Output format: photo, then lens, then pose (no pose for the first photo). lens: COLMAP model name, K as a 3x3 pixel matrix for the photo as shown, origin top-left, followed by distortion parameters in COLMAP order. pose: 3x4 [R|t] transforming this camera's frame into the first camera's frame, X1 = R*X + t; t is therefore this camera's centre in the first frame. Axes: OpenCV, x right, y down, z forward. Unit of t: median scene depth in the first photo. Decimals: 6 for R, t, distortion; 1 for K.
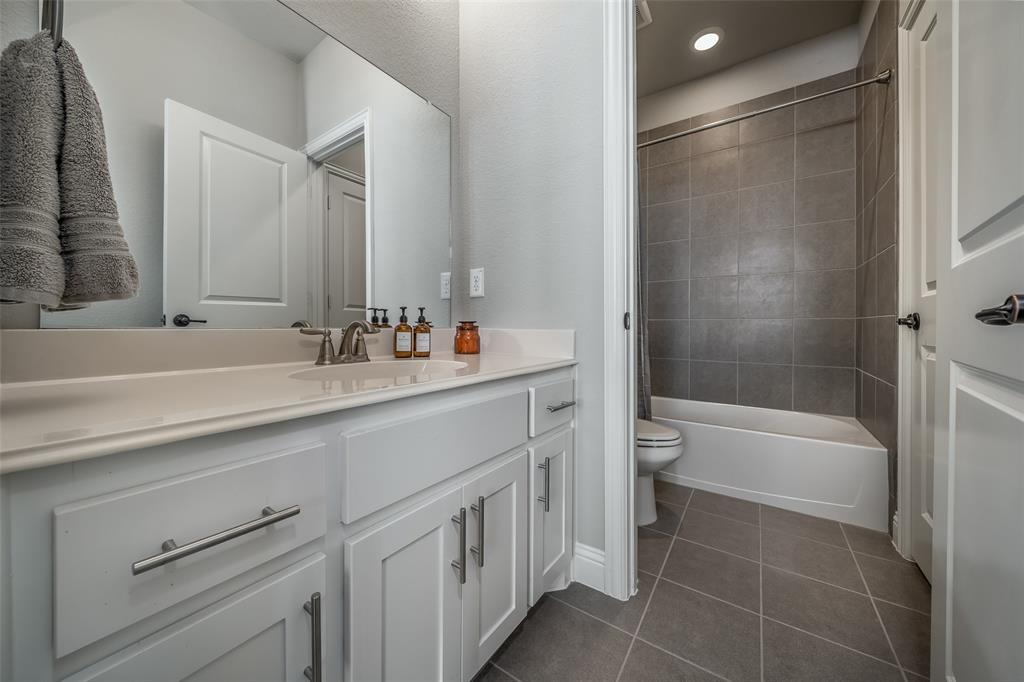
lens RADIAL K [[350.0, 0, 511.5], [0, 350.0, 334.2], [0, 0, 1]] dist [-0.000190, -0.000216]
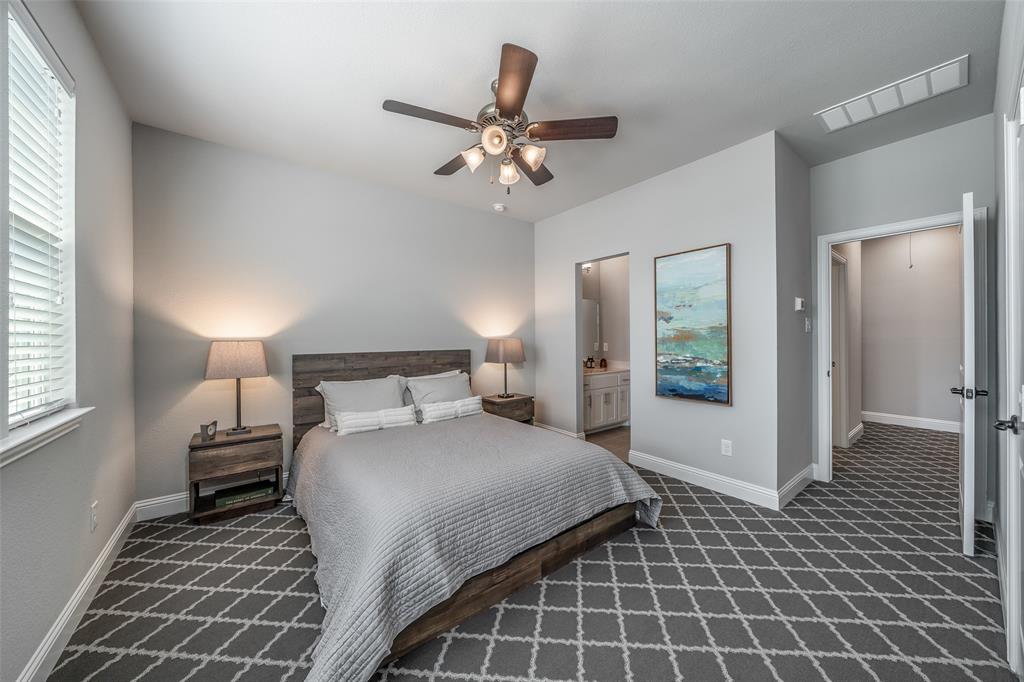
lens RADIAL K [[350.0, 0, 513.4], [0, 350.0, 340.7], [0, 0, 1]] dist [-0.000190, -0.000216]
pose [[0.951627, 0.000404, -0.307255, 0.114647], [-0.000672, 0.999999, -0.000764, -0.234915], [0.307255, 0.000934, 0.951627, -2.986256]]
